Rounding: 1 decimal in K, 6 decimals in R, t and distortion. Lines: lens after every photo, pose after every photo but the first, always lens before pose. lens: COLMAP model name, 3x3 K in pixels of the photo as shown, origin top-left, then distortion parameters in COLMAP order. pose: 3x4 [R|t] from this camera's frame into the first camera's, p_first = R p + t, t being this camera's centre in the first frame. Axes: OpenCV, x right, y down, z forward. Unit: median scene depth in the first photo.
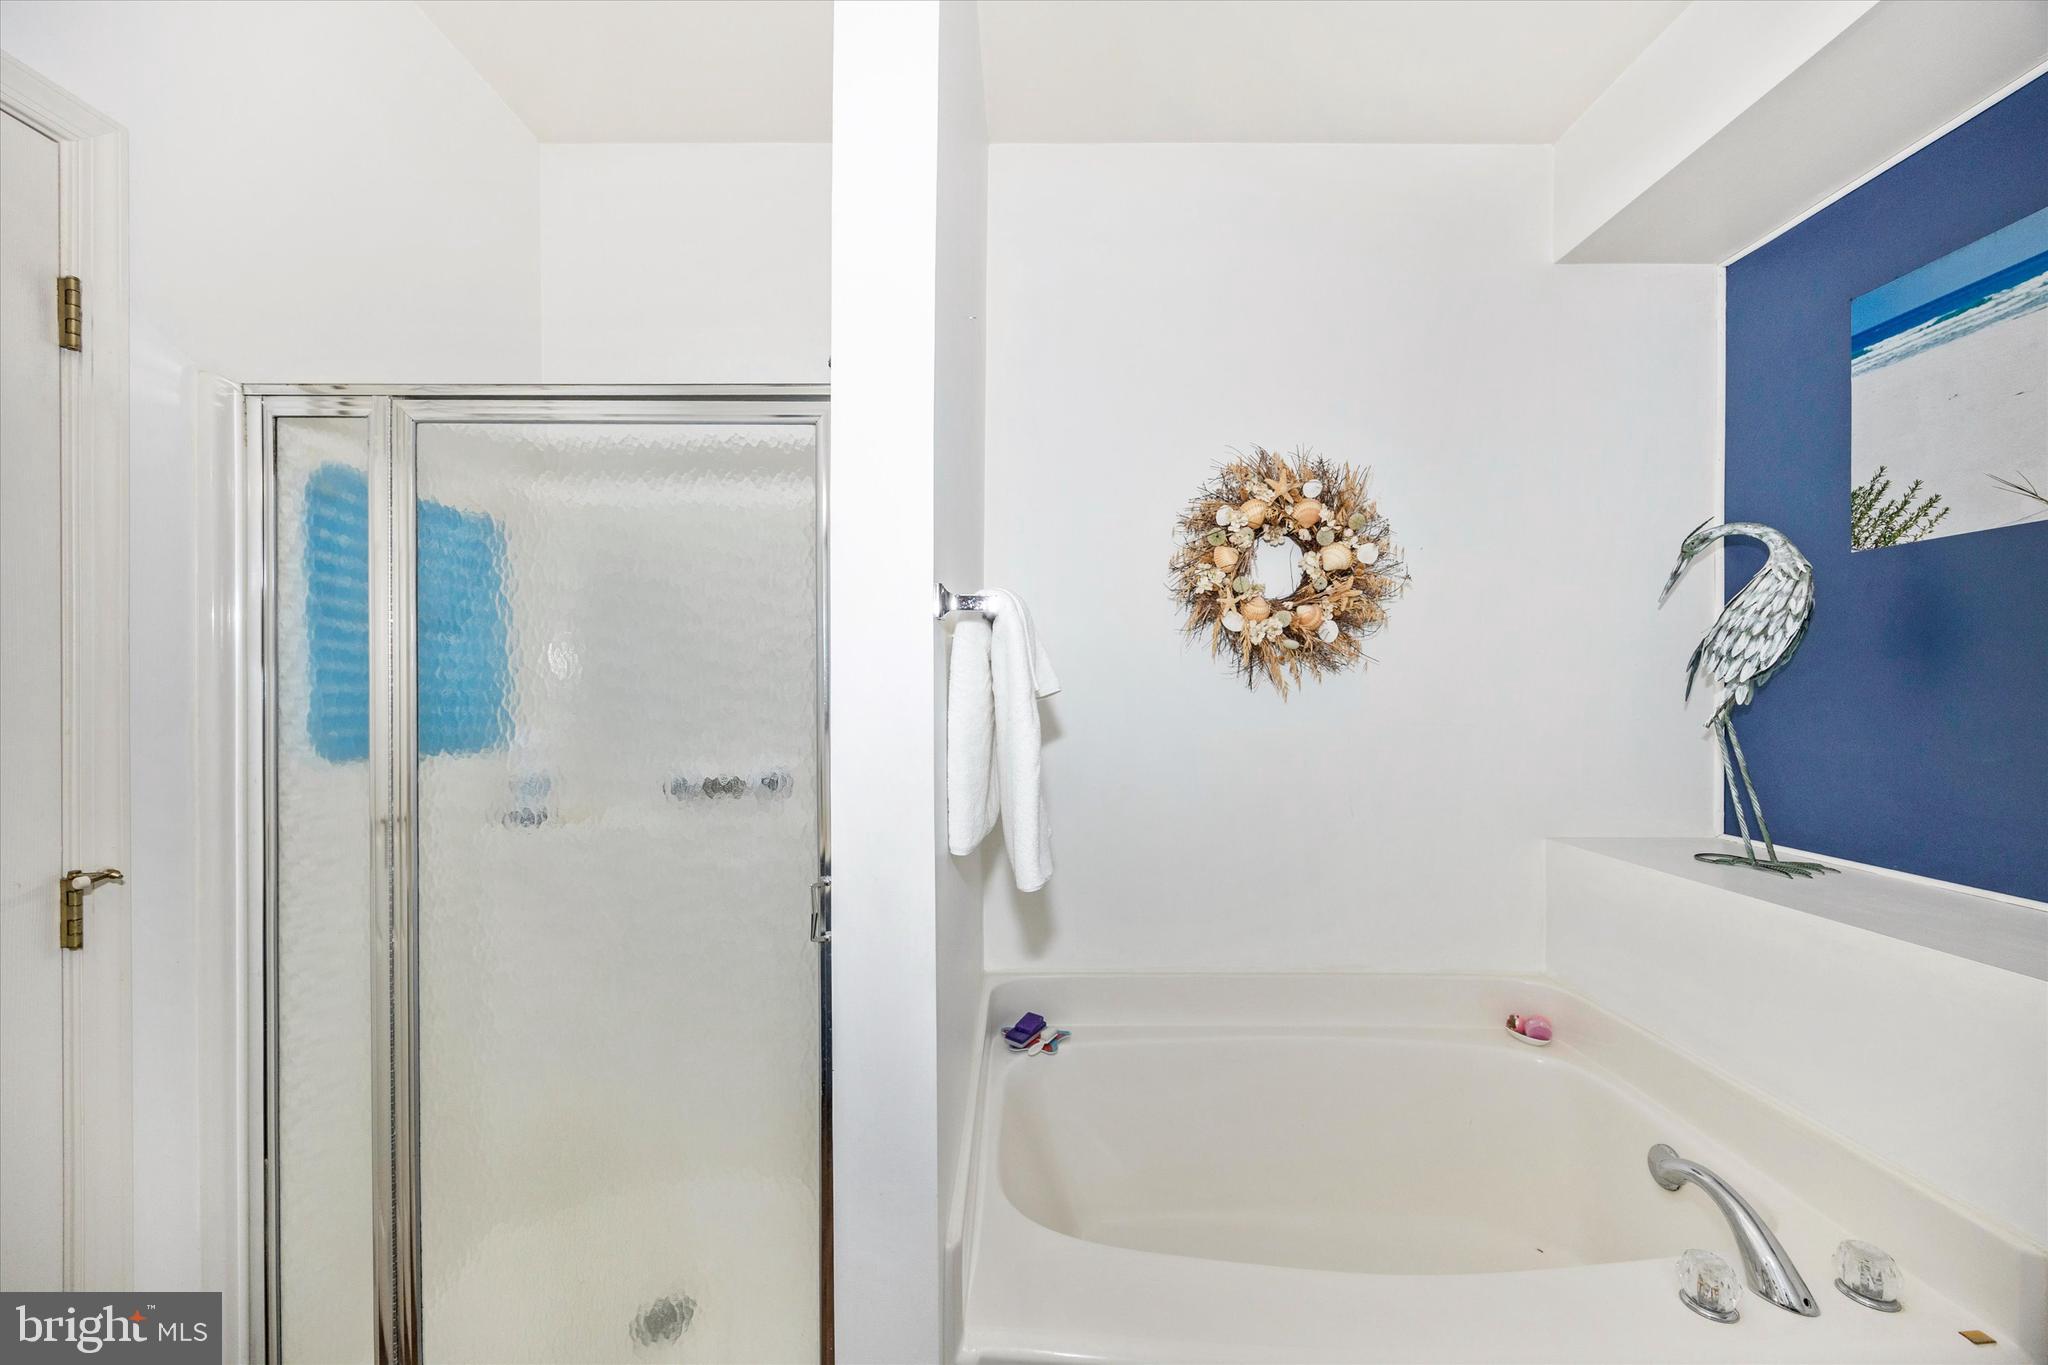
lens RADIAL K [[788.0, 0, 1025.8], [0, 788.0, 688.6], [0, 0, 1]] dist [-0.001429, 0.000091]
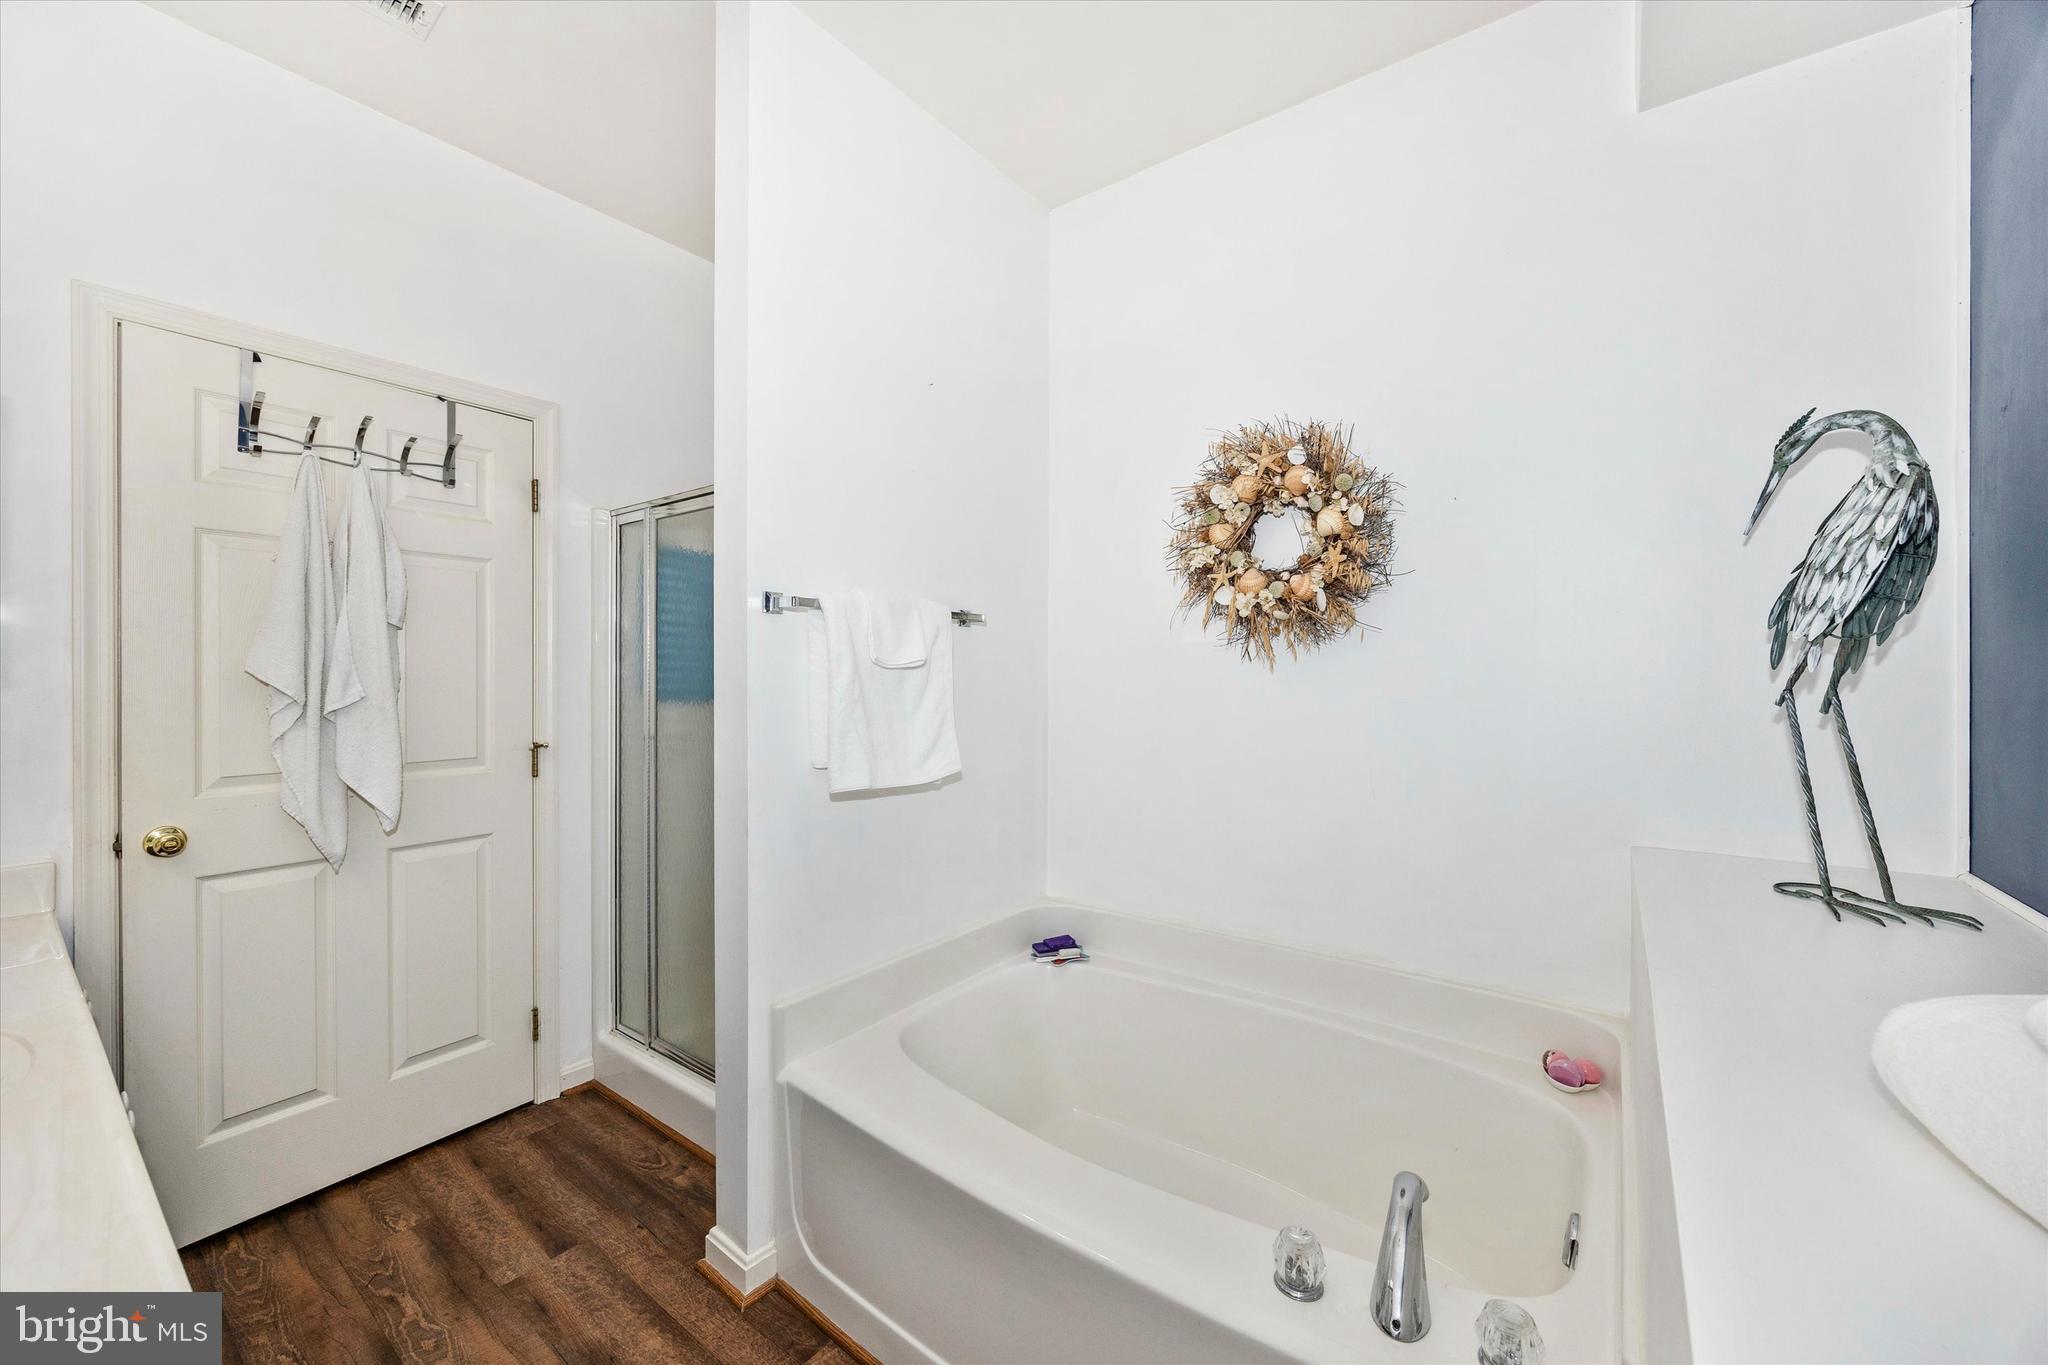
lens RADIAL K [[788.0, 0, 1027.8], [0, 788.0, 678.3], [0, 0, 1]] dist [-0.001429, 0.000091]
pose [[0.804367, 0.002397, -0.594128, 0.676080], [-0.000697, 0.999995, 0.003090, 0.020828], [0.594132, -0.002071, 0.804365, 0.010812]]
